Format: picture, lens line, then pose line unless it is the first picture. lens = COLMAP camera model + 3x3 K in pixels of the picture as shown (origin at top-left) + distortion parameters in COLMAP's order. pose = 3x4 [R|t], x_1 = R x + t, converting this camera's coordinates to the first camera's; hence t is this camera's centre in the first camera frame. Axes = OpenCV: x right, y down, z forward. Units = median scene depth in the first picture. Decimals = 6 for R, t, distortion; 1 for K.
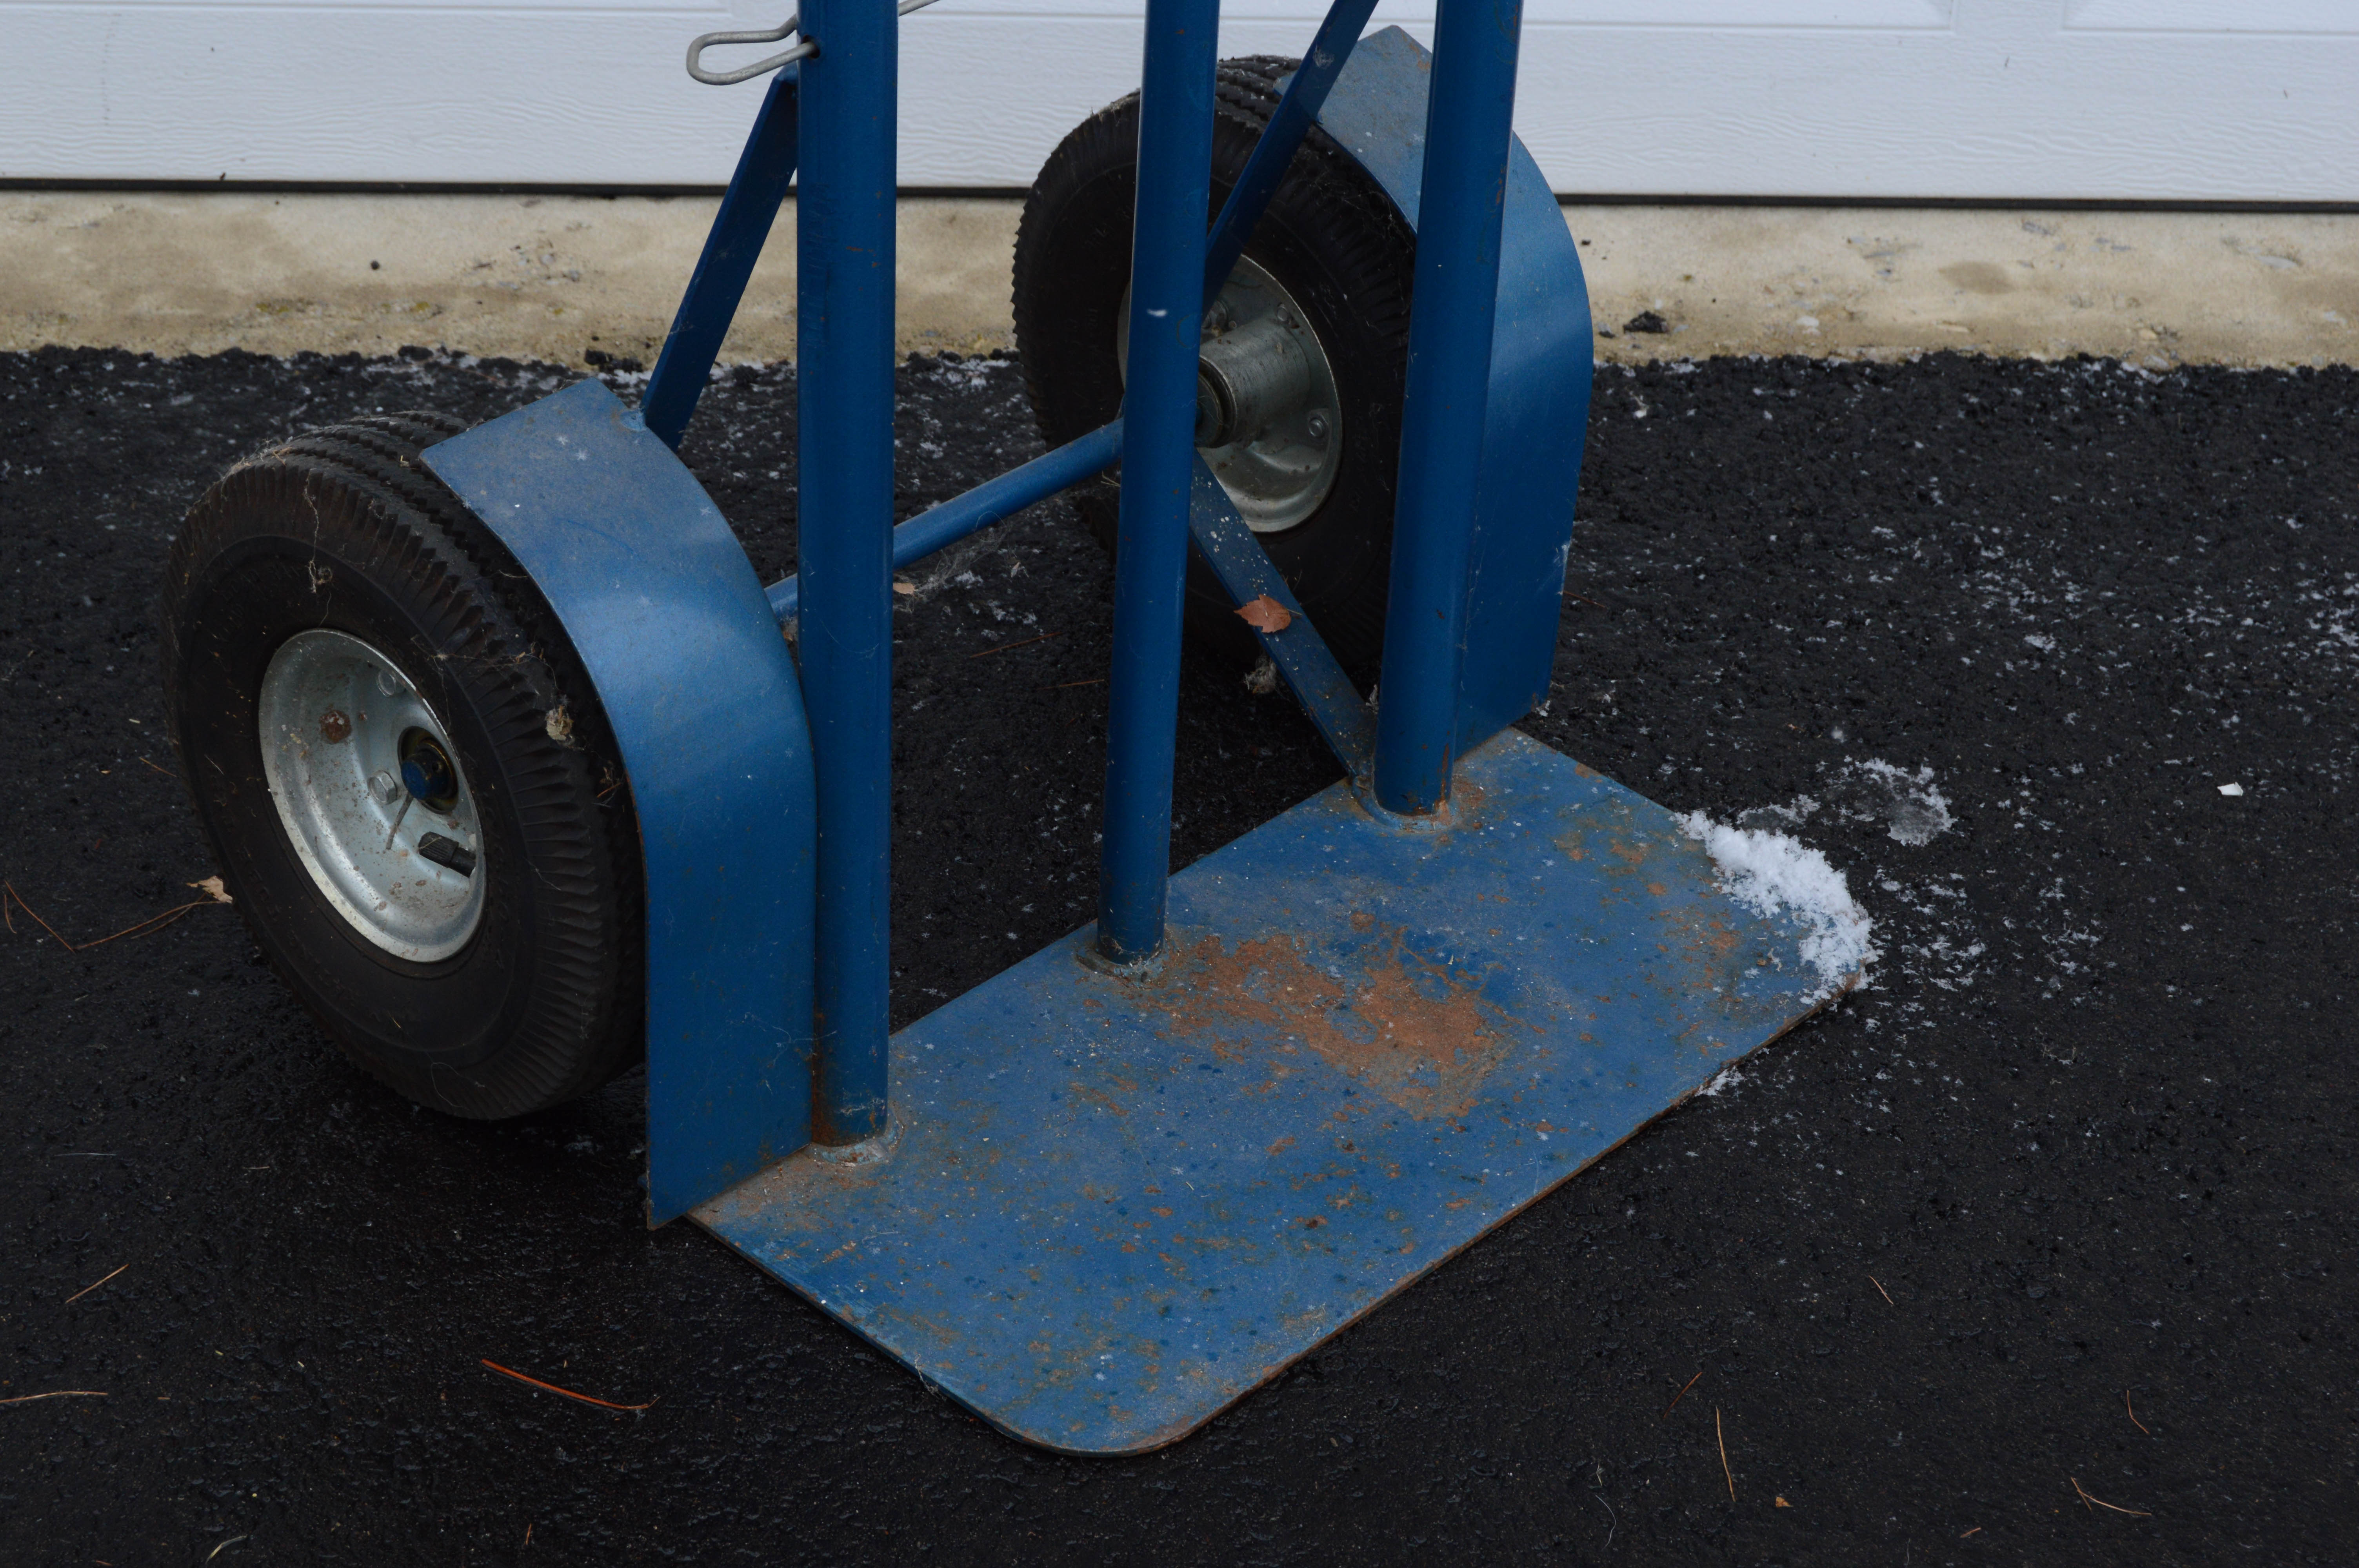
lens RADIAL K [[5042.5, 0, 1181.0], [0, 5042.5, 801.7], [0, 0, 1]] dist [-0.025341, 0.000000]
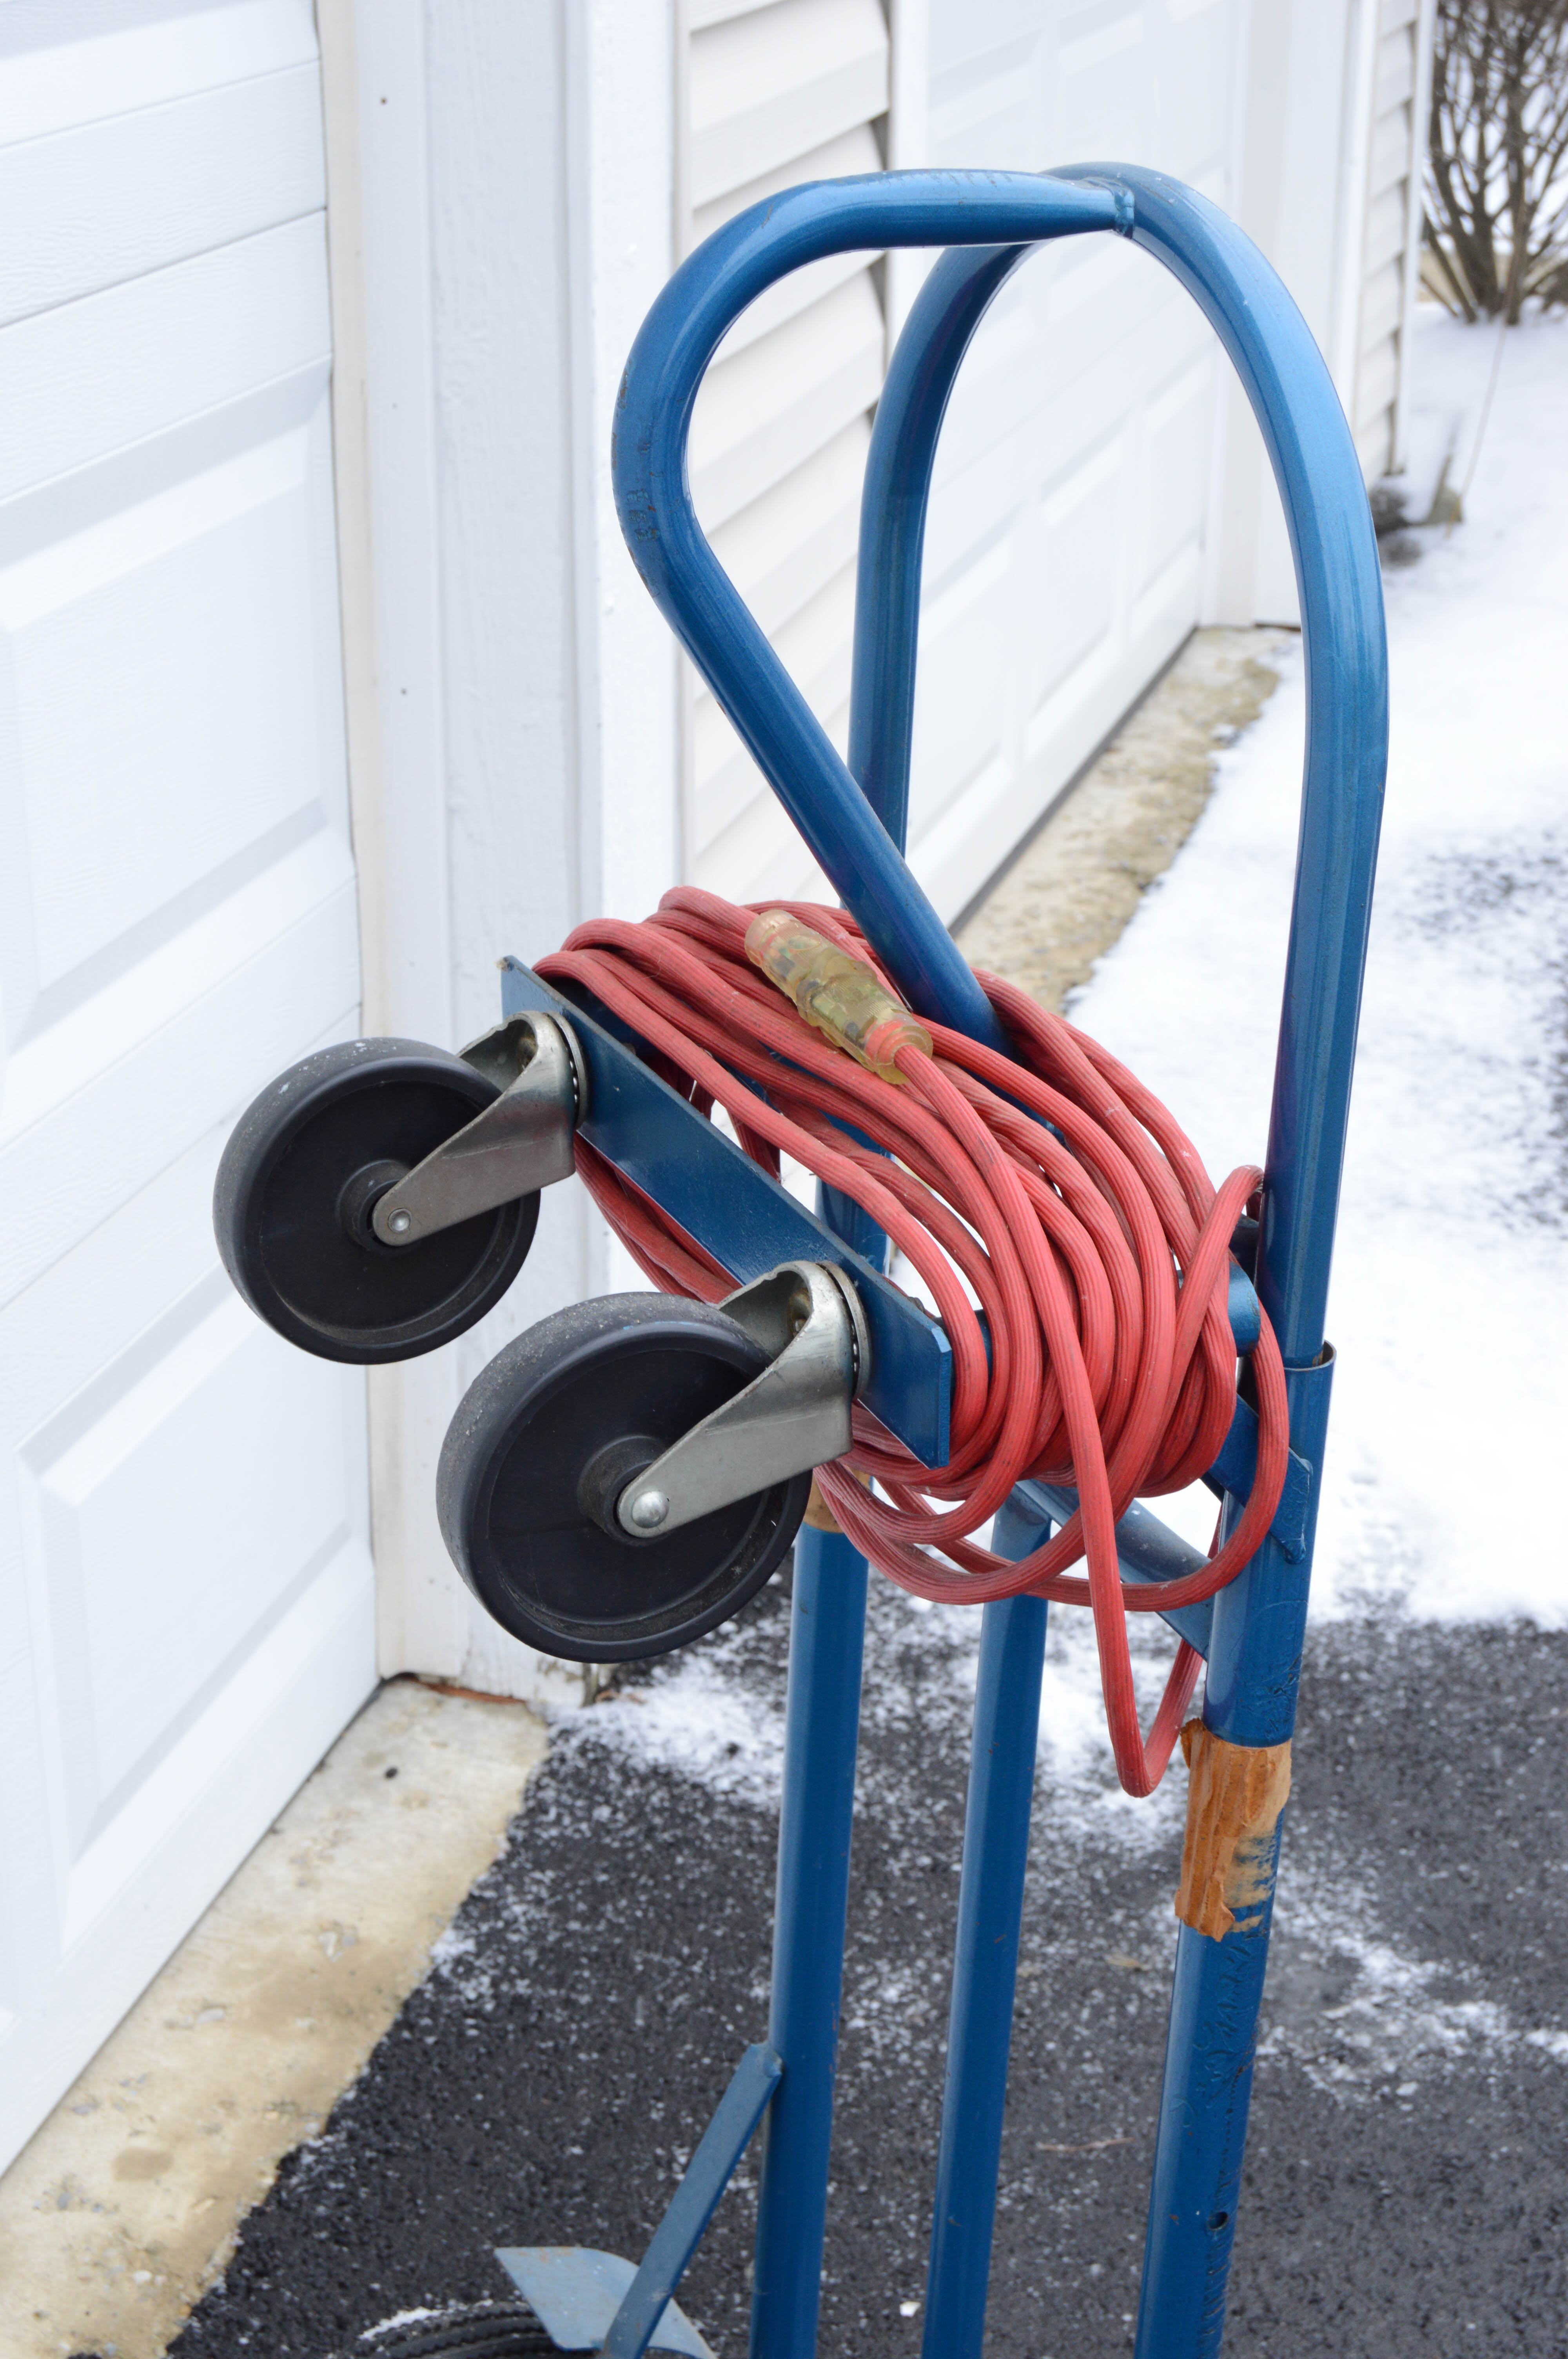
lens RADIAL K [[3816.9, 0, 771.2], [0, 3816.9, 1188.2], [0, 0, 1]] dist [-0.038605, 0.000000]
pose [[0.347776, -0.400844, 0.847571, -0.576698], [0.498932, 0.844495, 0.194667, -0.489667], [-0.793800, 0.355180, 0.493689, 0.390795]]
